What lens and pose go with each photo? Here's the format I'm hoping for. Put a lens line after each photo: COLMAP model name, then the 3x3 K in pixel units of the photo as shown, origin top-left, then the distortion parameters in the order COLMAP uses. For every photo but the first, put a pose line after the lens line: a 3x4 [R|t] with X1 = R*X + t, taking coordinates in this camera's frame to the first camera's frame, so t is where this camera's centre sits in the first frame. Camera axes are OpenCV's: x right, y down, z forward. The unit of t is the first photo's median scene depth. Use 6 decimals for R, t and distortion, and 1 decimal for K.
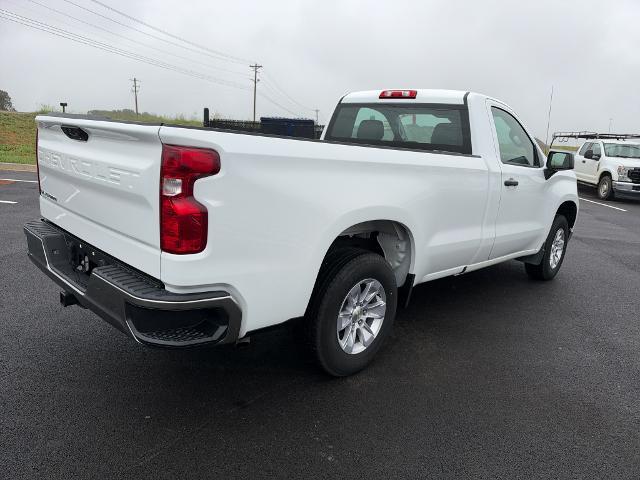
lens RADIAL K [[470.1, 0, 314.6], [0, 470.1, 237.9], [0, 0, 1]] dist [-0.004831, -0.003242]
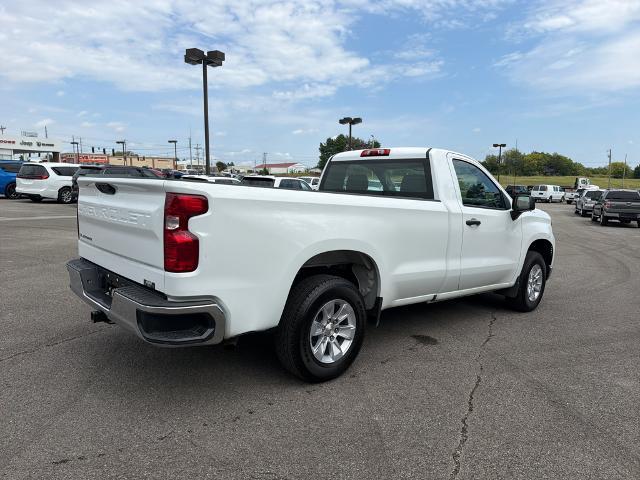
lens RADIAL K [[453.2, 0, 321.2], [0, 453.2, 241.9], [0, 0, 1]] dist [0.031104, -0.025826]
pose [[0.998706, -0.023793, -0.044946, 0.126210], [0.018799, 0.993926, -0.108436, 0.065822], [0.047253, 0.107451, 0.993087, -0.195875]]
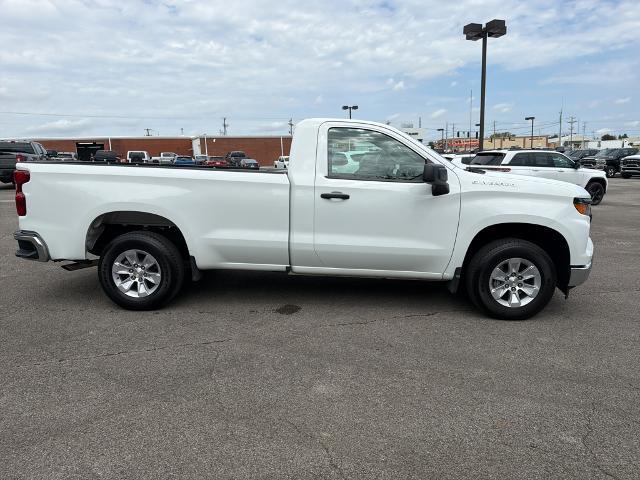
lens RADIAL K [[452.7, 0, 320.0], [0, 452.7, 240.0], [0, 0, 1]] dist [0.035376, -0.031989]
pose [[0.672712, 0.059858, -0.737479, 1.638405], [-0.120783, 0.992236, -0.029640, 0.027053], [0.729979, 0.109014, 0.674719, 0.391307]]
